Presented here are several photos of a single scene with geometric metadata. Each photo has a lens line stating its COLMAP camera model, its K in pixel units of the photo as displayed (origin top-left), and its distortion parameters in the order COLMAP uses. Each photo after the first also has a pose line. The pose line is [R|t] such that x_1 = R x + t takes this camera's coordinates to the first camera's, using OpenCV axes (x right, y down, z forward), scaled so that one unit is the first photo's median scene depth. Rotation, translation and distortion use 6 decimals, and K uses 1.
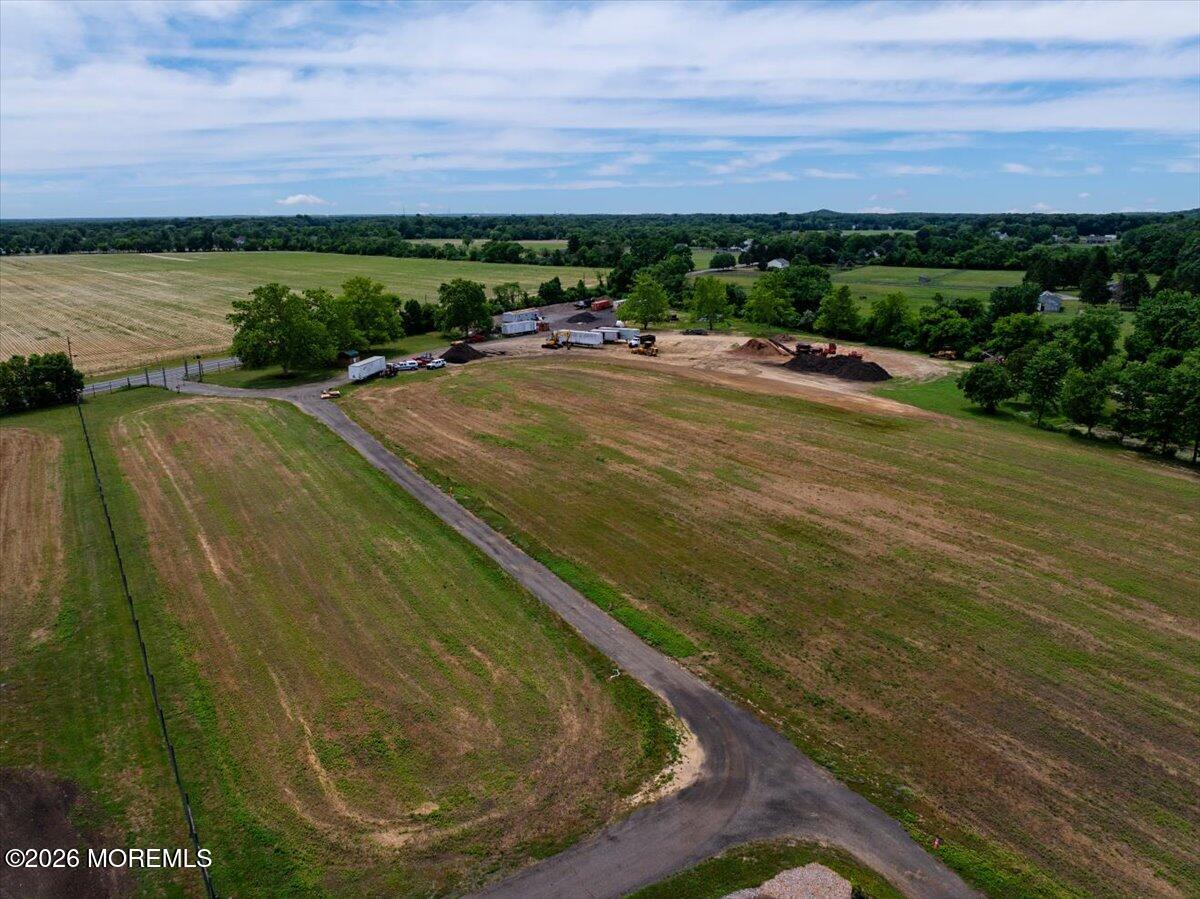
lens RADIAL K [[841.6, 0, 601.9], [0, 841.6, 448.2], [0, 0, 1]] dist [-0.021963, -0.027450]
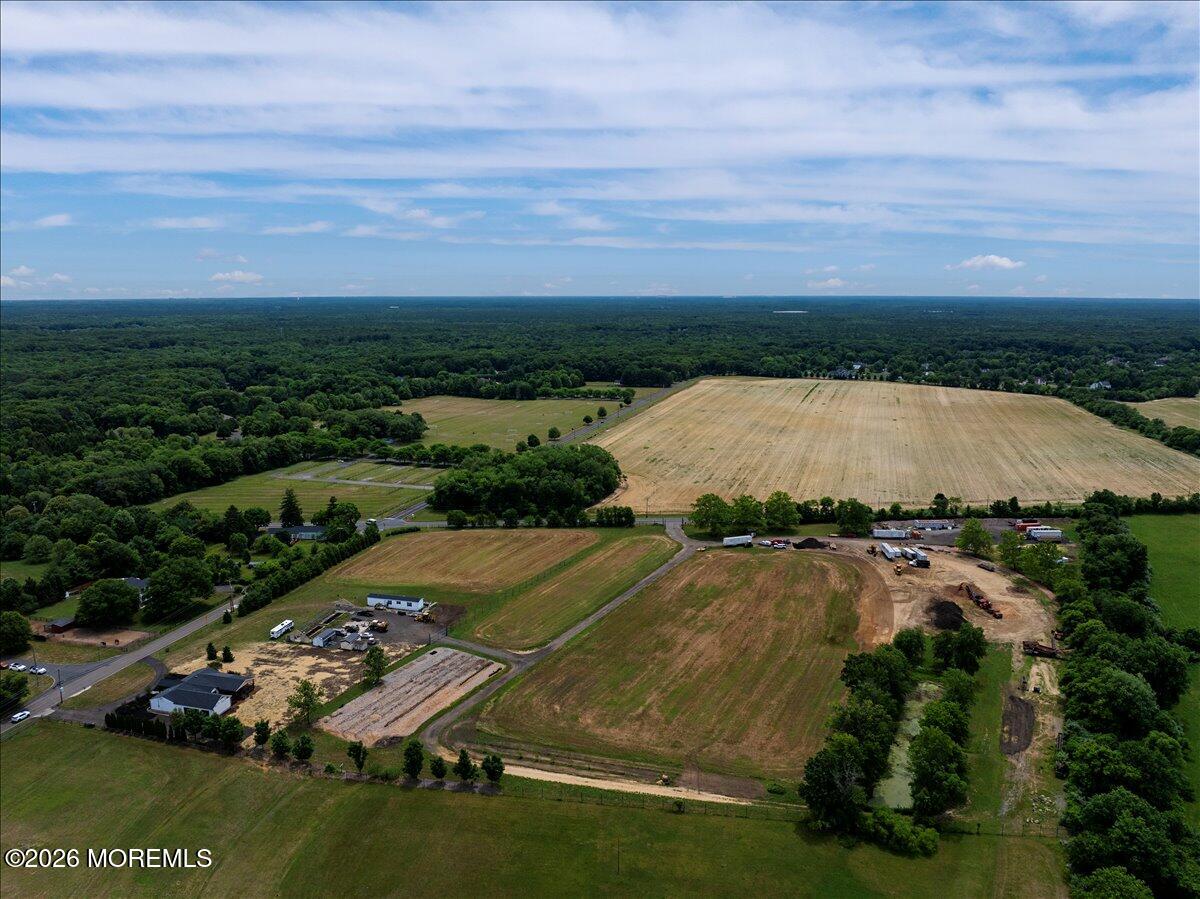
lens RADIAL K [[841.6, 0, 601.9], [0, 841.6, 448.2], [0, 0, 1]] dist [-0.021963, -0.027450]
pose [[0.501382, 0.158417, -0.850600, 1.275210], [-0.233893, 0.971310, 0.043031, -0.324510], [0.833013, 0.177374, 0.524050, -0.413527]]
